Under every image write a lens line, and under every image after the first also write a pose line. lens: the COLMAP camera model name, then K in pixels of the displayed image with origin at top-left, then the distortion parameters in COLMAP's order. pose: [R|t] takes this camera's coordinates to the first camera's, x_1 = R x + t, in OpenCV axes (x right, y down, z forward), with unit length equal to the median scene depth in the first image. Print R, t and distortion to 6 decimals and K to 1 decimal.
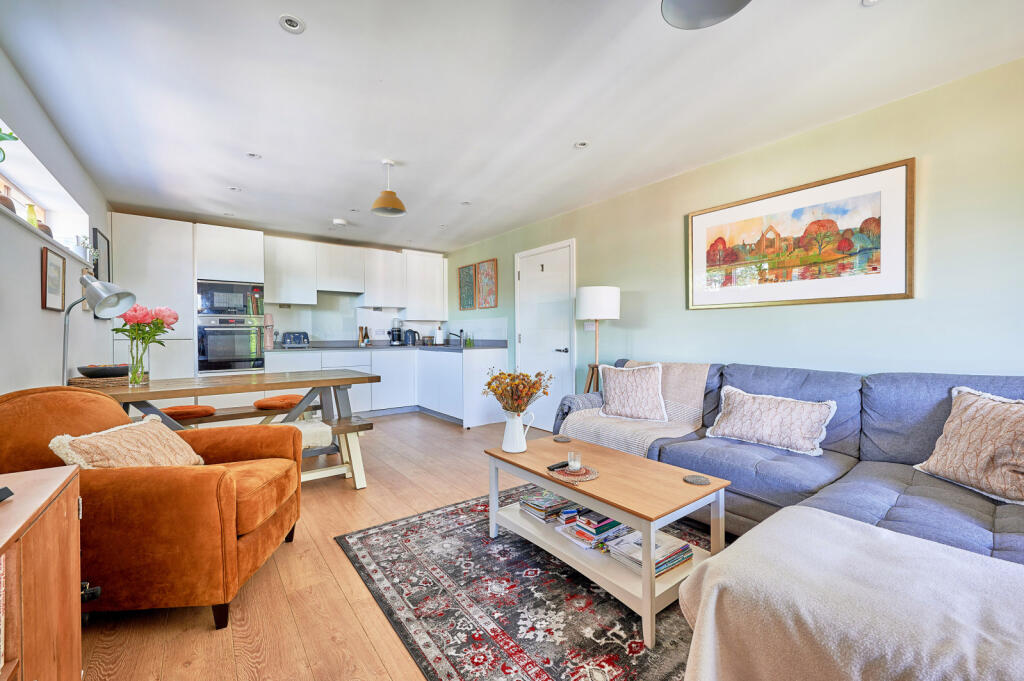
lens RADIAL K [[403.5, 0, 512.0], [0, 403.5, 337.0], [0, 0, 1]] dist [0.000165, 0.000355]
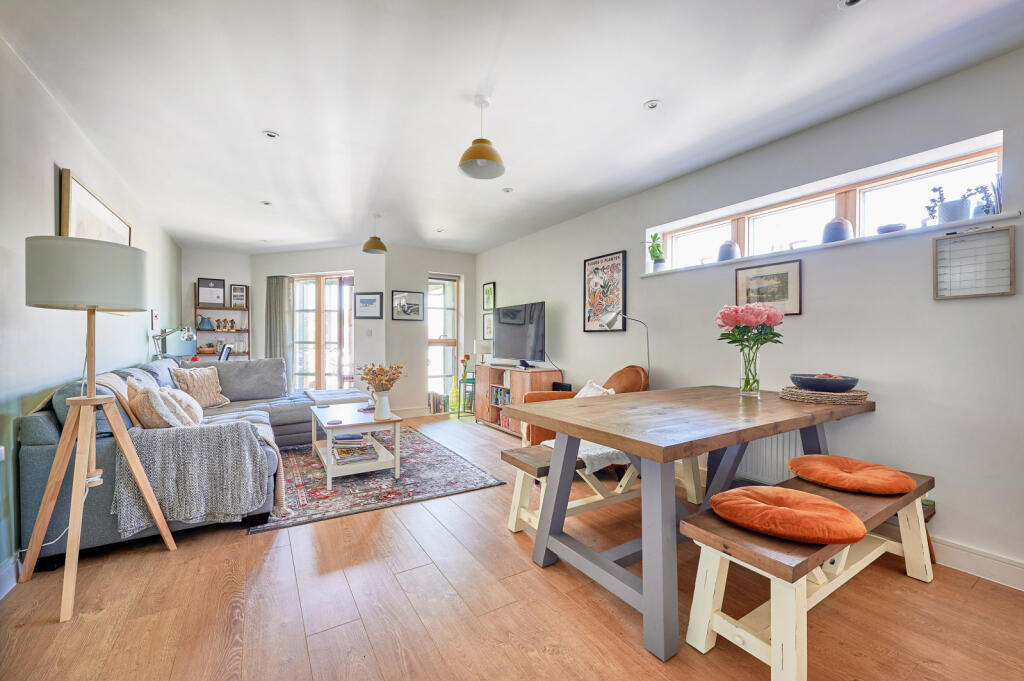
lens RADIAL K [[403.5, 0, 514.1], [0, 403.5, 343.5], [0, 0, 1]] dist [0.000165, 0.000355]
pose [[-0.995956, 0.001407, 0.089835, -0.290923], [0.002549, 0.999917, 0.012590, -0.003826], [-0.089810, 0.012768, -0.995877, 1.170934]]
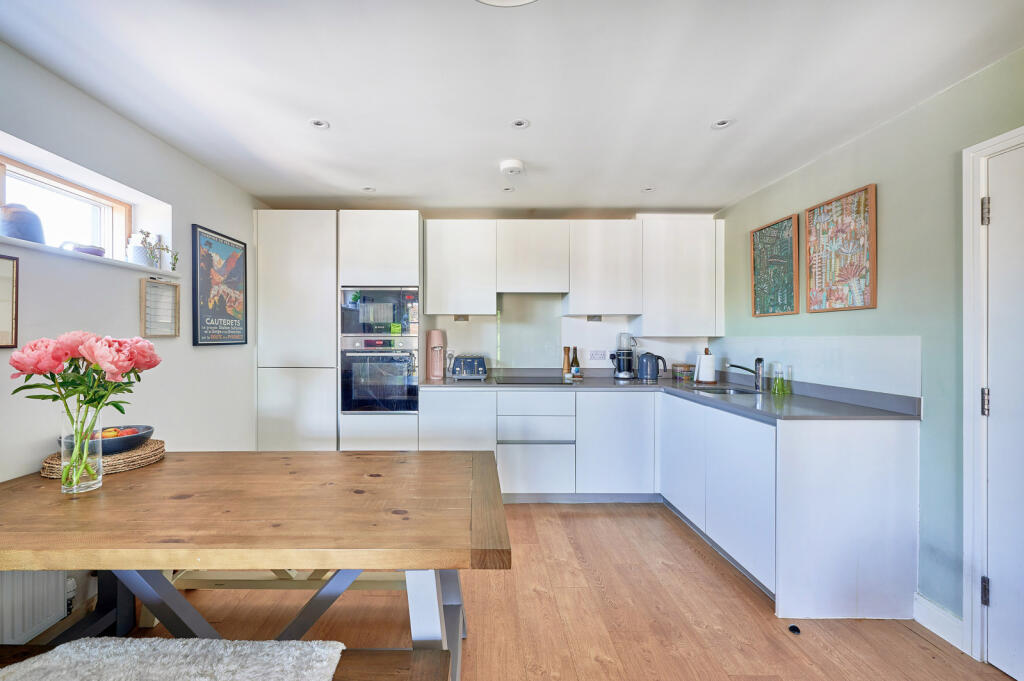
lens RADIAL K [[403.5, 0, 487.2], [0, 403.5, 337.4], [0, 0, 1]] dist [0.000165, 0.000355]
pose [[0.790778, 0.007454, -0.612058, -0.114453], [-0.010554, 0.999943, -0.001458, -0.049903], [0.612012, 0.007613, 0.790811, 0.556318]]
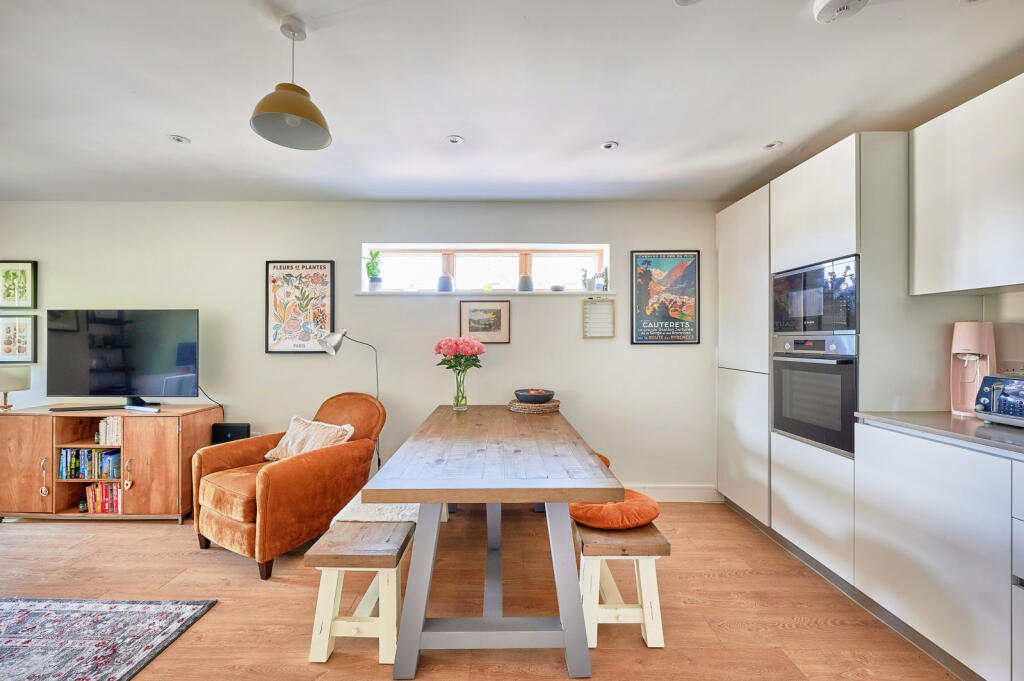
lens RADIAL K [[403.5, 0, 500.3], [0, 403.5, 338.7], [0, 0, 1]] dist [0.000165, 0.000355]
pose [[-0.614964, 0.004602, -0.788542, -0.056833], [-0.001224, 0.999976, 0.006790, -0.049317], [0.788555, 0.005140, -0.614943, 1.006921]]
